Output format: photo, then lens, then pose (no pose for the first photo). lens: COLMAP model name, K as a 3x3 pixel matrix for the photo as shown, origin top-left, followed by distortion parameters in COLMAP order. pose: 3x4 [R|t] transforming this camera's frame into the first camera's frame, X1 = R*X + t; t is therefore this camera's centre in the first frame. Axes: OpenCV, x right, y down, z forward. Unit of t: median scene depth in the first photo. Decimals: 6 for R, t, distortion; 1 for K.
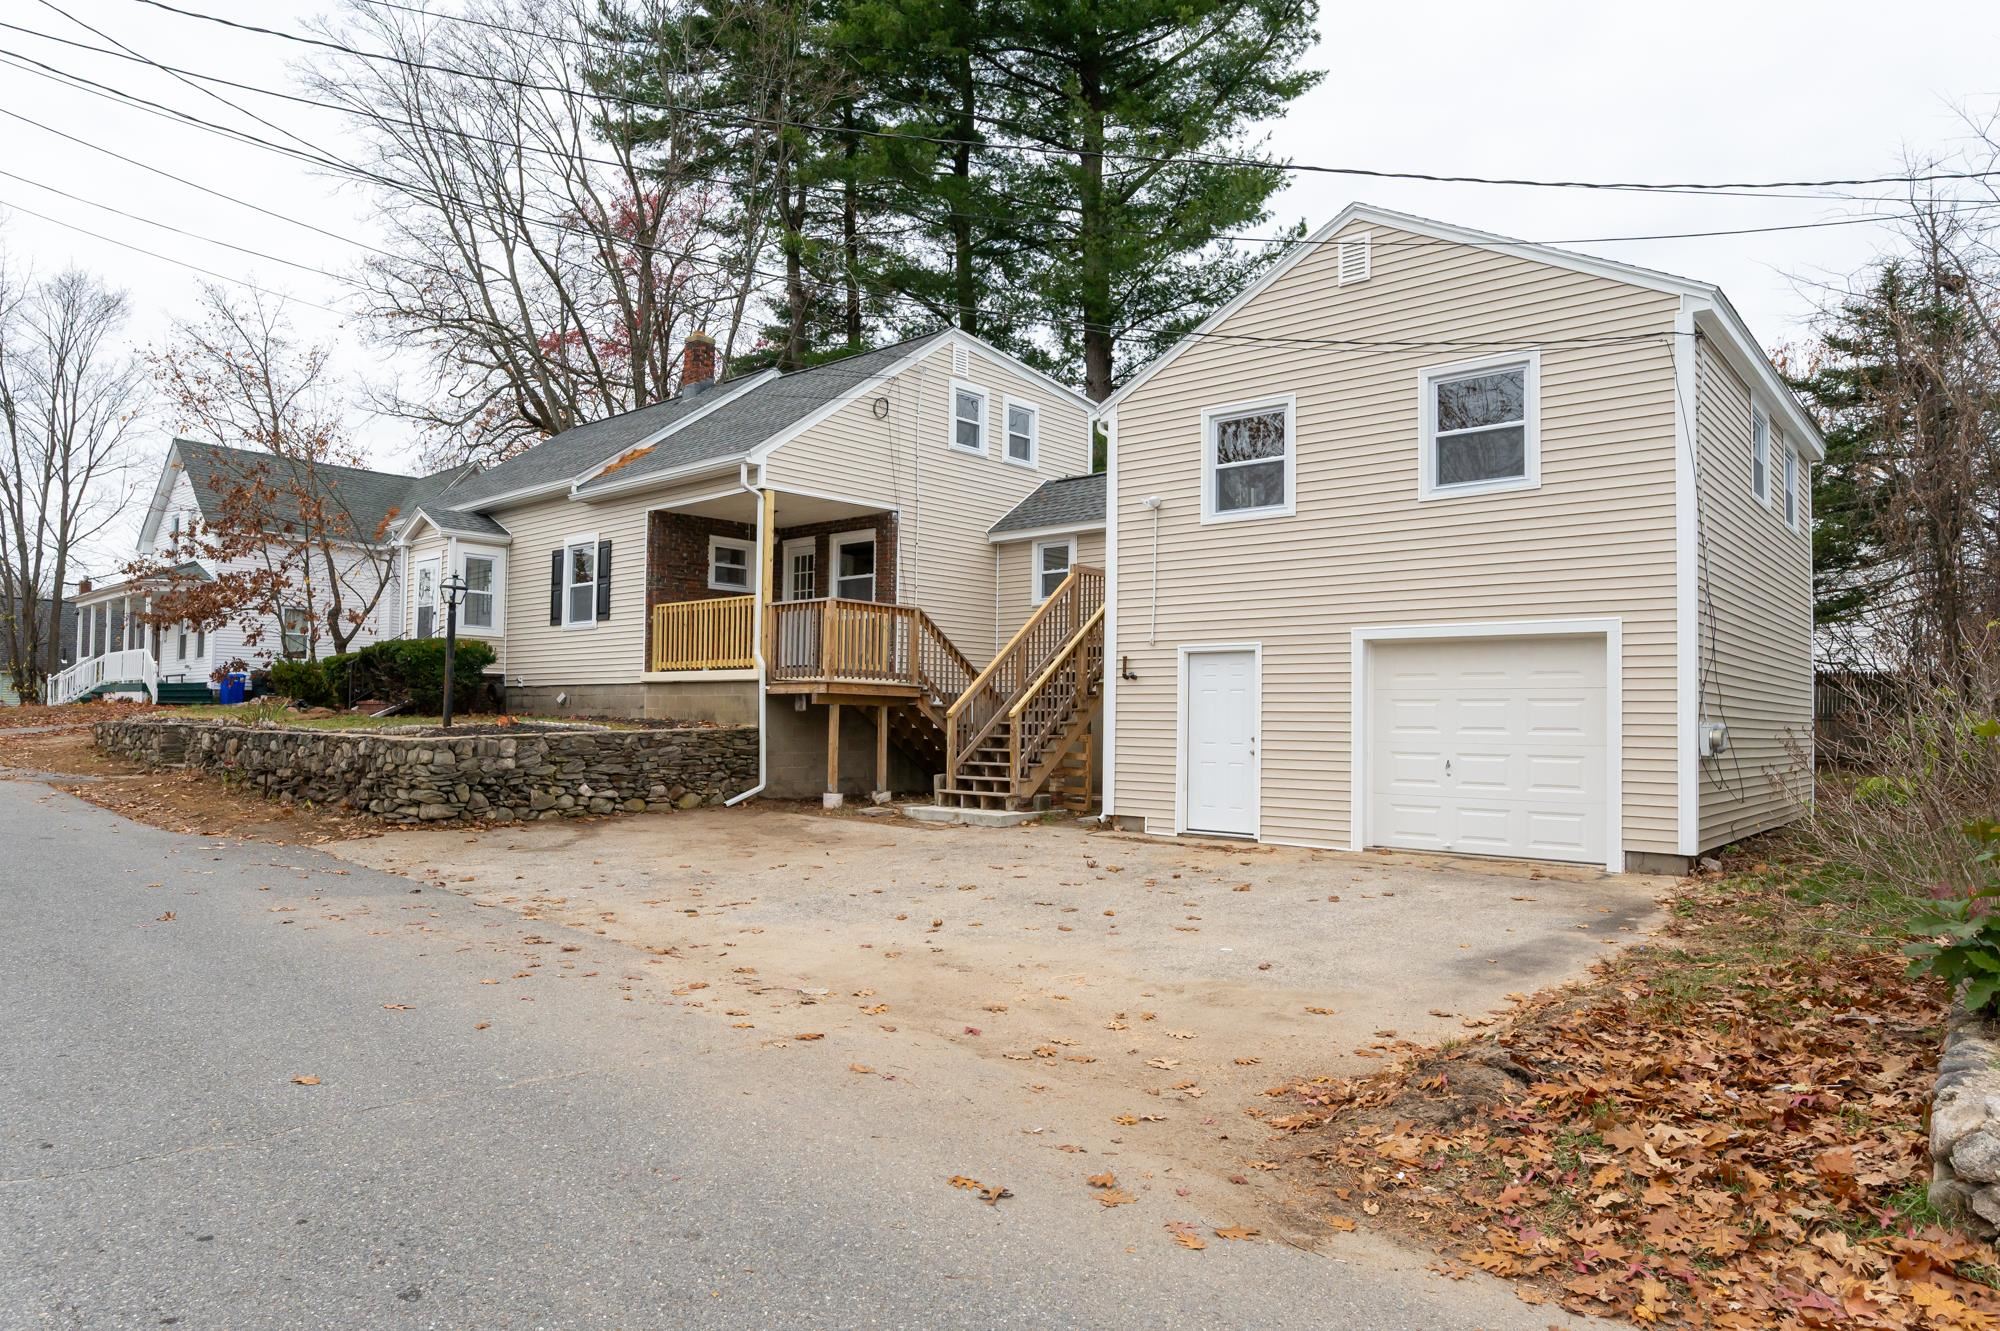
lens RADIAL K [[1207.4, 0, 1000.0], [0, 1207.4, 665.5], [0, 0, 1]] dist [0.008339, 0.000758]
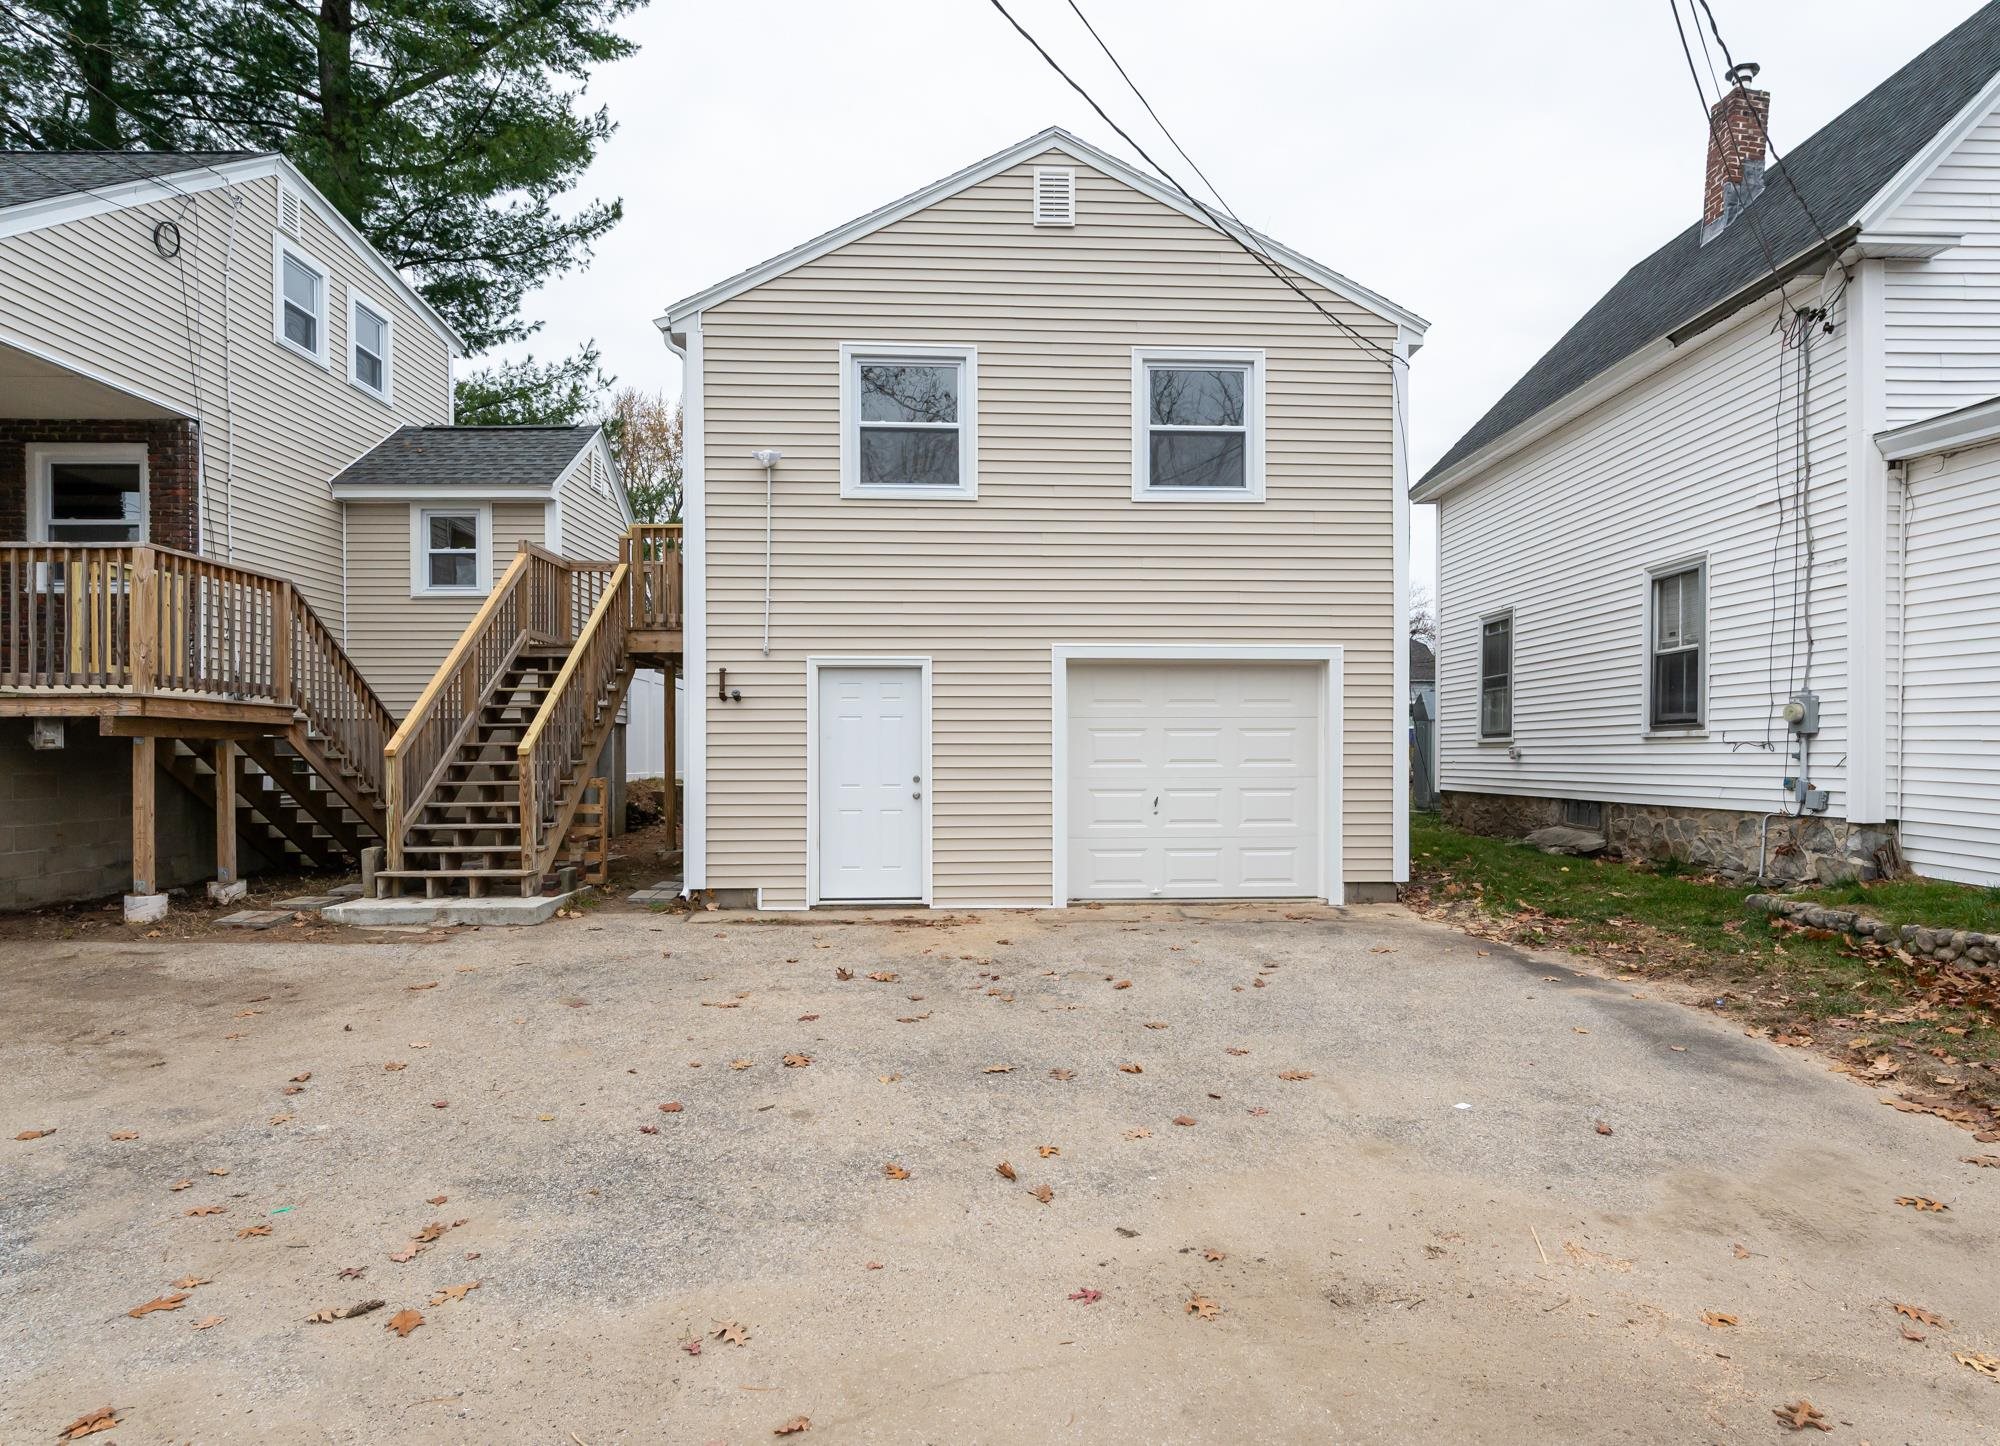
lens RADIAL K [[1082.5, 0, 1003.3], [0, 1082.5, 761.3], [0, 0, 1]] dist [-0.003459, -0.000445]
pose [[0.728390, -0.018126, 0.684923, -0.208713], [-0.020197, 0.998648, 0.047908, 0.012586], [-0.684865, -0.048729, 0.727039, 0.396353]]
